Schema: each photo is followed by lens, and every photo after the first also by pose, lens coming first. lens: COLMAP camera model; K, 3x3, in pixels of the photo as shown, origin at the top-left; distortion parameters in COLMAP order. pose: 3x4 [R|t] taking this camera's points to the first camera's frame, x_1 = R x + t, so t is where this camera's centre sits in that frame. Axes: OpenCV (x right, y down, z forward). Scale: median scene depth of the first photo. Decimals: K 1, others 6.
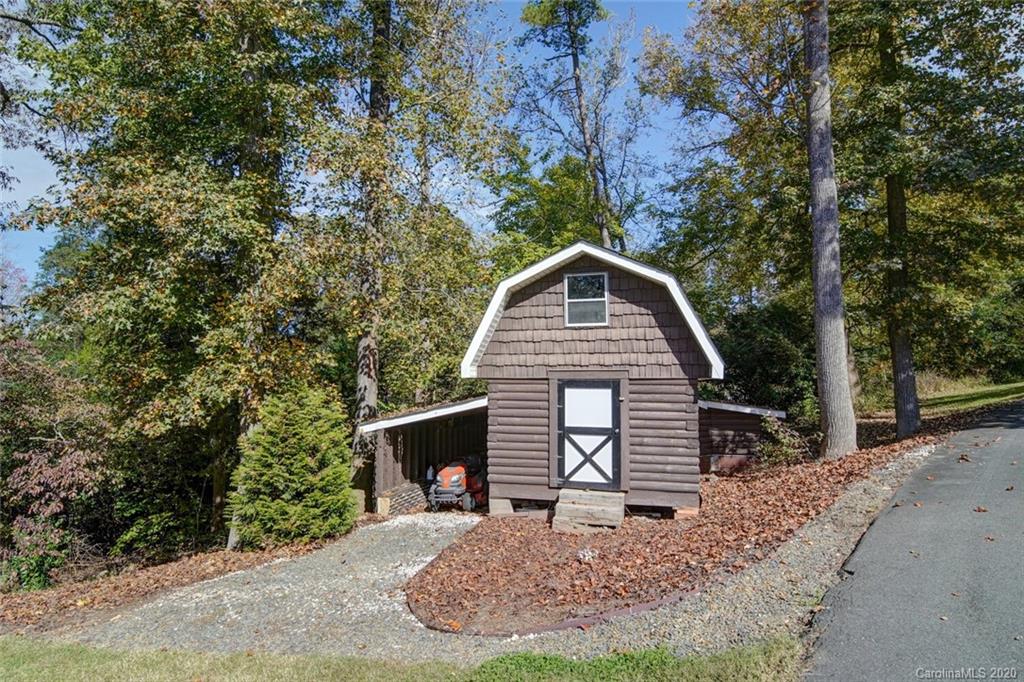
lens RADIAL K [[547.0, 0, 512.0], [0, 547.0, 341.0], [0, 0, 1]] dist [-0.000194, 0.000062]
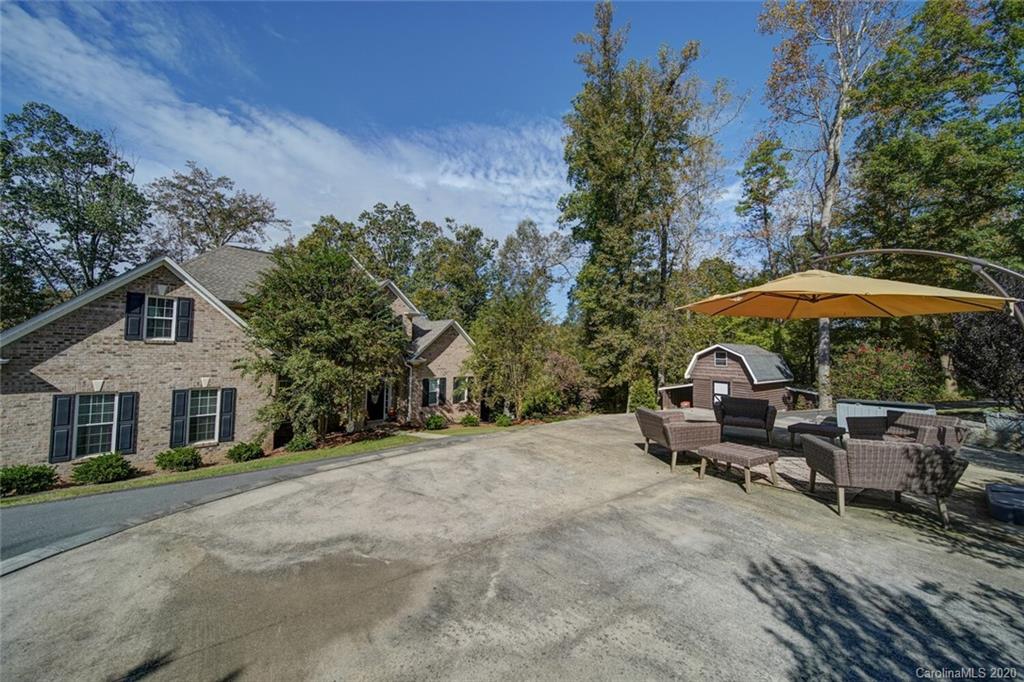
lens RADIAL K [[345.1, 0, 512.0], [0, 345.1, 341.0], [0, 0, 1]] dist [0.000021, 0.000002]
pose [[0.752450, -0.009158, -0.658586, 0.615625], [0.036309, 0.998960, 0.027592, -0.314243], [0.657648, -0.044674, 0.752000, -1.663368]]
